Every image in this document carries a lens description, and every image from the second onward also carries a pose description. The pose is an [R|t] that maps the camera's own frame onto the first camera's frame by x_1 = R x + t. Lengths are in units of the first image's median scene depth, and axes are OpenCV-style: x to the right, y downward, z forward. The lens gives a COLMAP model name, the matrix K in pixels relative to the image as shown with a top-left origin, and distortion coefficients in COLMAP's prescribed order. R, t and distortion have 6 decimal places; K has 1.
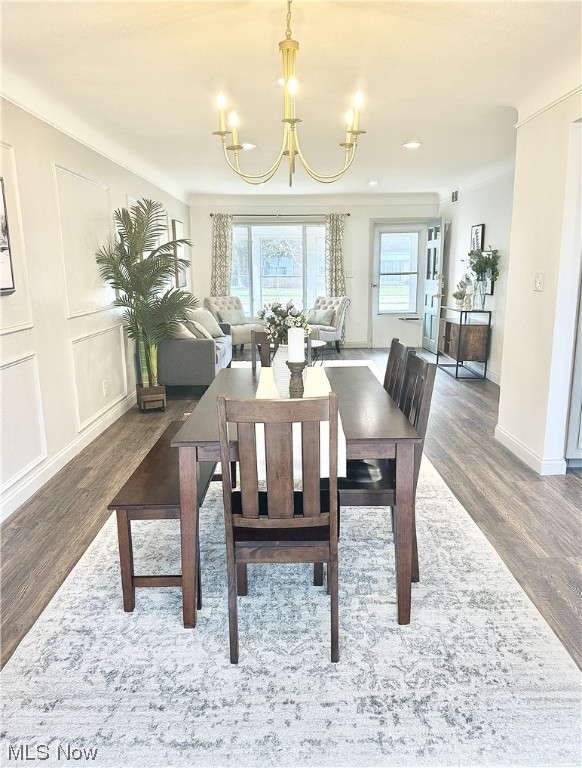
lens RADIAL K [[578.0, 0, 289.4], [0, 578.0, 382.8], [0, 0, 1]] dist [-0.005732, -0.000447]
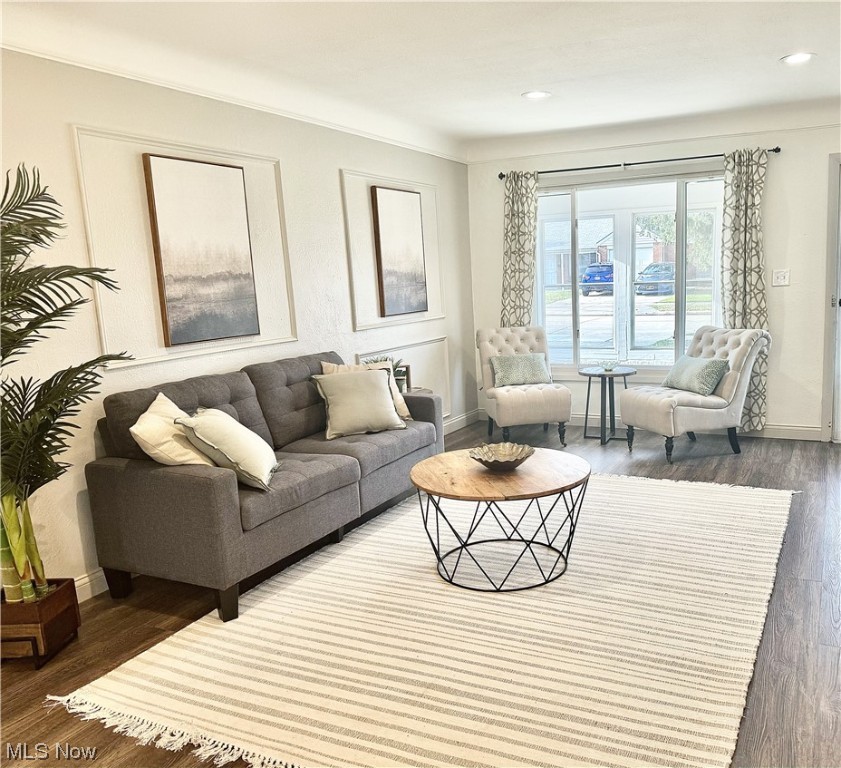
lens RADIAL K [[755.6, 0, 425.5], [0, 755.6, 387.3], [0, 0, 1]] dist [-0.018571, -0.007209]
pose [[0.885821, 0.039197, -0.462368, 0.135958], [-0.055849, 0.998188, -0.022377, -0.073991], [0.460654, 0.045644, 0.886406, 0.351620]]
